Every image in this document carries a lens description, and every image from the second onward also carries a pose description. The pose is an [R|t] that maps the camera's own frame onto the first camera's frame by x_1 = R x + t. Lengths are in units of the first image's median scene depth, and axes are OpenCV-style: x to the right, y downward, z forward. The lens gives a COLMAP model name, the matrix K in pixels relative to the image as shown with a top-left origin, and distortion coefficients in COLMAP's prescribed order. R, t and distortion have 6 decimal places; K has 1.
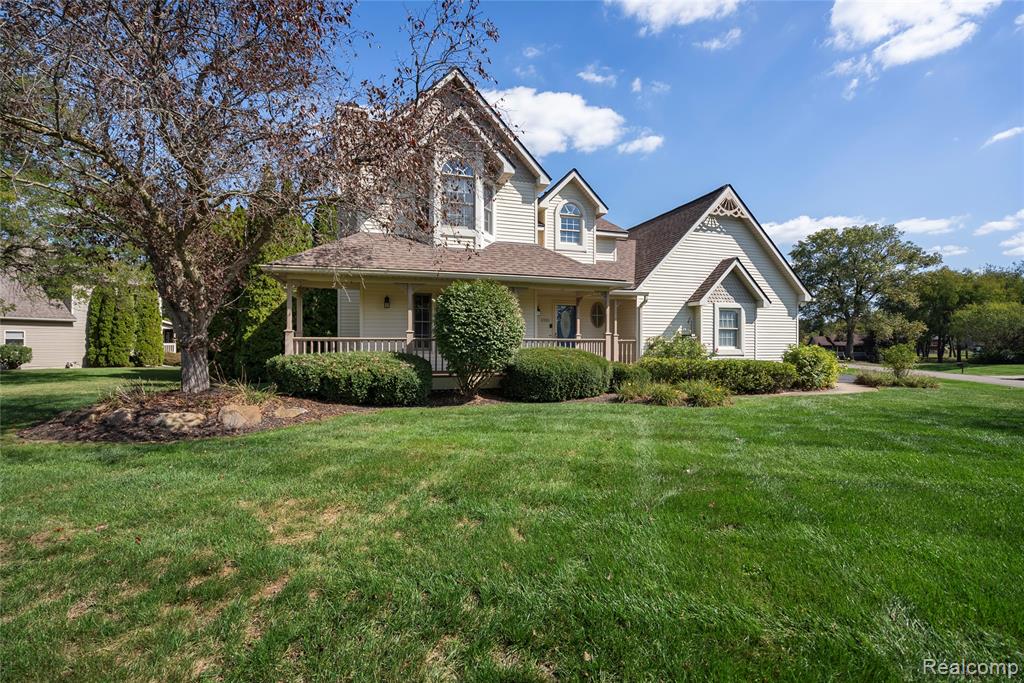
lens RADIAL K [[457.5, 0, 512.0], [0, 457.5, 341.5], [0, 0, 1]] dist [0.003453, 0.000458]
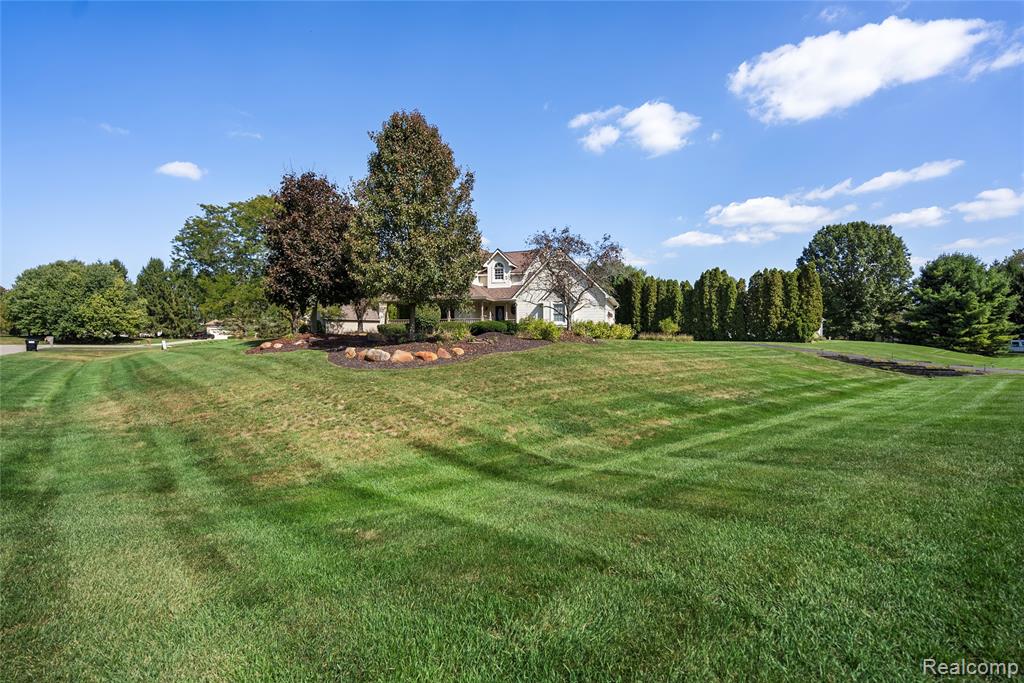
lens RADIAL K [[466.2, 0, 512.0], [0, 466.2, 341.5], [0, 0, 1]] dist [-0.001734, 0.001059]
pose [[0.831573, -0.002181, -0.555411, 1.522873], [0.002875, 0.999996, 0.000377, 0.104403], [0.555407, -0.001911, 0.831576, -0.964395]]
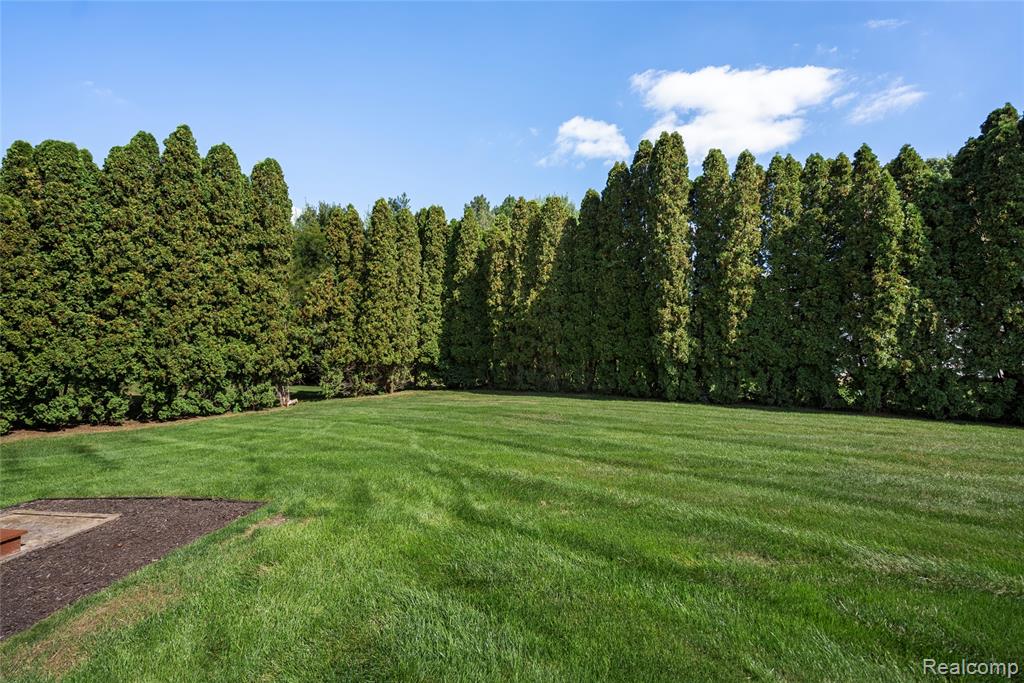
lens RADIAL K [[460.6, 0, 511.1], [0, 460.6, 344.8], [0, 0, 1]] dist [-0.005609, 0.000992]
pose [[0.913045, -0.001118, -0.407856, 0.369207], [-0.003407, 0.999940, -0.010367, 0.004693], [0.407844, 0.010855, 0.912987, 1.681217]]
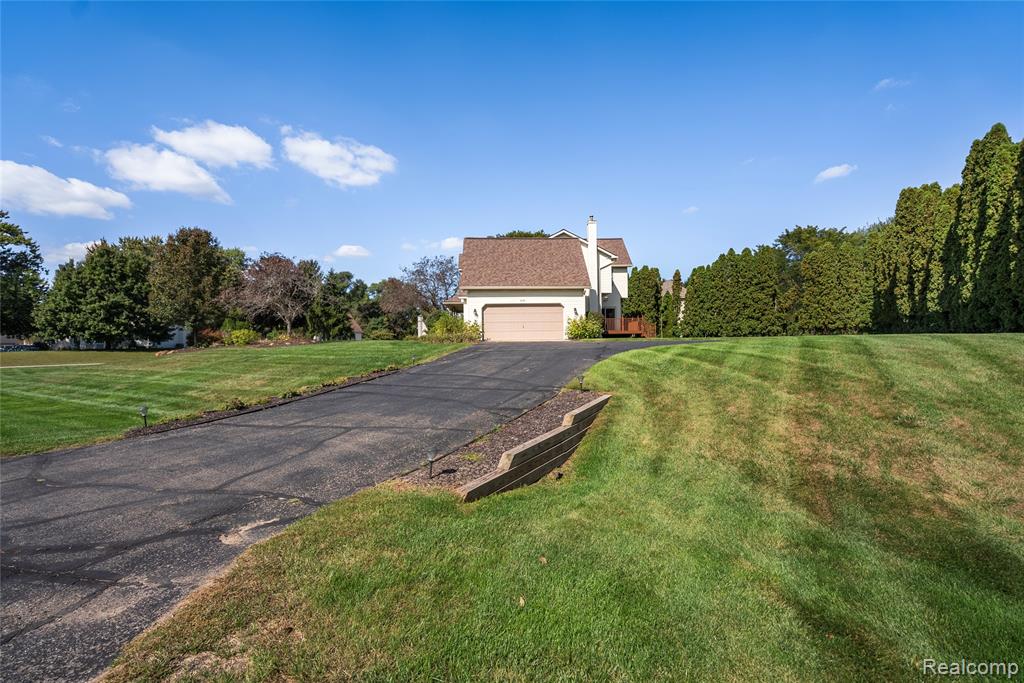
lens RADIAL K [[466.2, 0, 512.0], [0, 466.2, 341.5], [0, 0, 1]] dist [-0.001734, 0.001059]
pose [[-0.259560, -0.010878, -0.965666, 2.325896], [0.014091, 0.999787, -0.015050, 0.128656], [0.965624, -0.017514, -0.259352, 1.700927]]
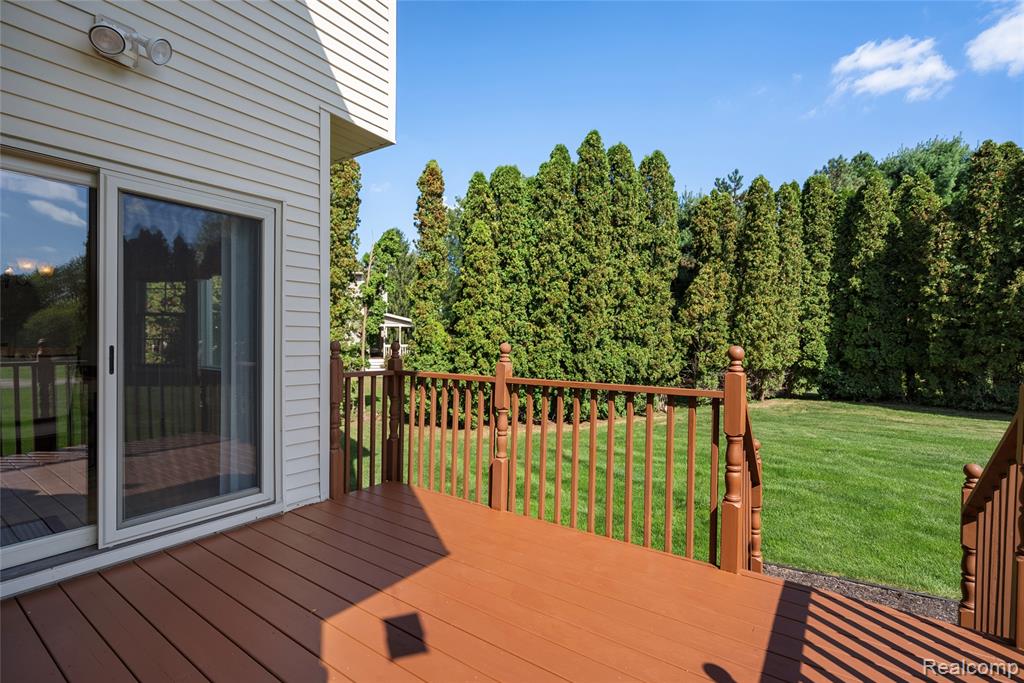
lens RADIAL K [[466.2, 0, 512.0], [0, 466.2, 341.5], [0, 0, 1]] dist [-0.001734, 0.001059]
pose [[0.607461, 0.007009, -0.794319, 0.054643], [-0.002627, 0.999973, 0.006815, -0.023946], [0.794345, -0.002053, 0.607463, 1.552600]]
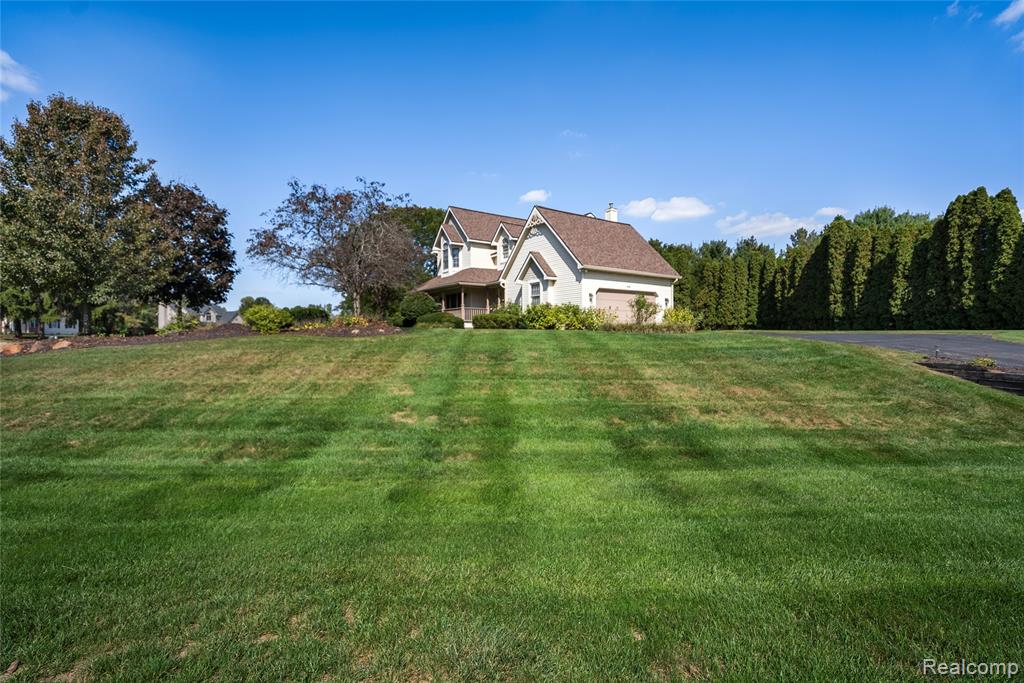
lens RADIAL K [[473.9, 0, 512.0], [0, 473.9, 341.5], [0, 0, 1]] dist [0.006077, 0.000943]
pose [[0.302284, 0.001193, -0.953217, 2.041970], [0.008971, 0.999951, 0.004097, 0.125554], [0.953176, -0.009789, 0.302259, 0.420023]]
